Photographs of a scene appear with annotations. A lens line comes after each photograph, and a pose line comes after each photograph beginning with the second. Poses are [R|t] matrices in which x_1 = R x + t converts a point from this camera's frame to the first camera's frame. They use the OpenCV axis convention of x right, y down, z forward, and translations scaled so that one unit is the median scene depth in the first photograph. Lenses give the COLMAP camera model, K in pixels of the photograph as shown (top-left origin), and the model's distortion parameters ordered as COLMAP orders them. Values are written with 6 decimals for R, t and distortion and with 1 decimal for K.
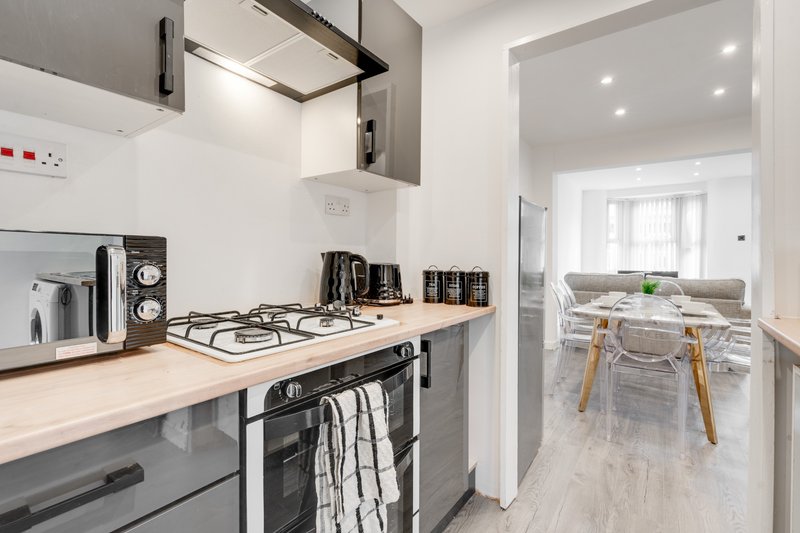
lens RADIAL K [[366.0, 0, 391.0], [0, 366.0, 262.1], [0, 0, 1]] dist [-0.010884, 0.000223]
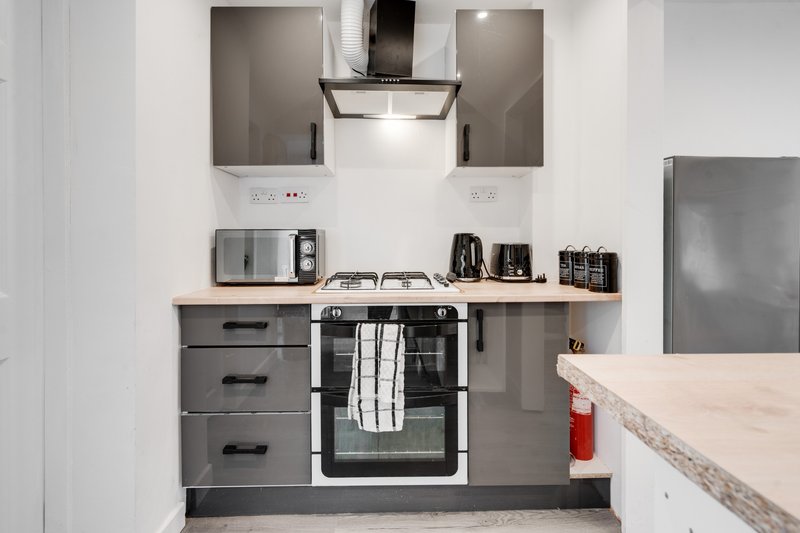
lens RADIAL K [[379.8, 0, 390.7], [0, 379.8, 232.3], [0, 0, 1]] dist [-0.018393, 0.004175]
pose [[0.592989, -0.022855, -0.804886, 0.677305], [-0.000042, 0.999596, -0.028414, 0.002715], [0.805210, 0.016883, 0.592749, 0.046531]]
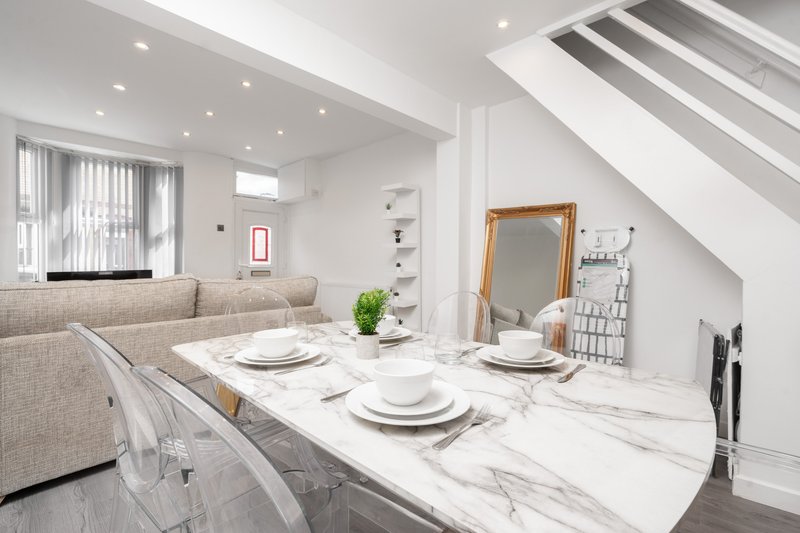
lens RADIAL K [[356.0, 0, 407.3], [0, 356.0, 263.0], [0, 0, 1]] dist [-0.006976, 0.001318]
pose [[0.109690, -0.018367, 0.993796, 0.615568], [0.010184, 0.999798, 0.017354, 0.023714], [-0.993914, 0.008217, 0.109855, 1.657582]]
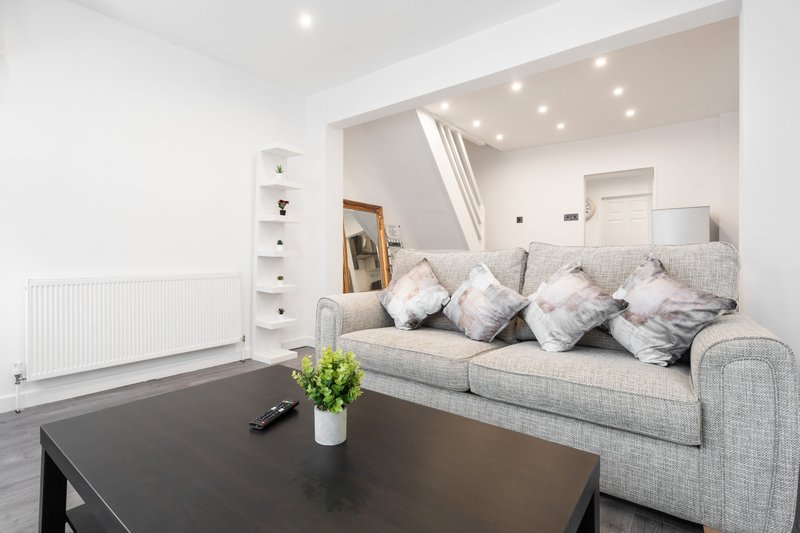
lens RADIAL K [[379.8, 0, 394.4], [0, 379.8, 265.9], [0, 0, 1]] dist [-0.018393, 0.004175]
pose [[-0.999096, -0.014726, 0.039884, 2.191975], [-0.013188, 0.999170, 0.038550, 0.115031], [-0.040418, 0.037989, -0.998460, 3.956896]]
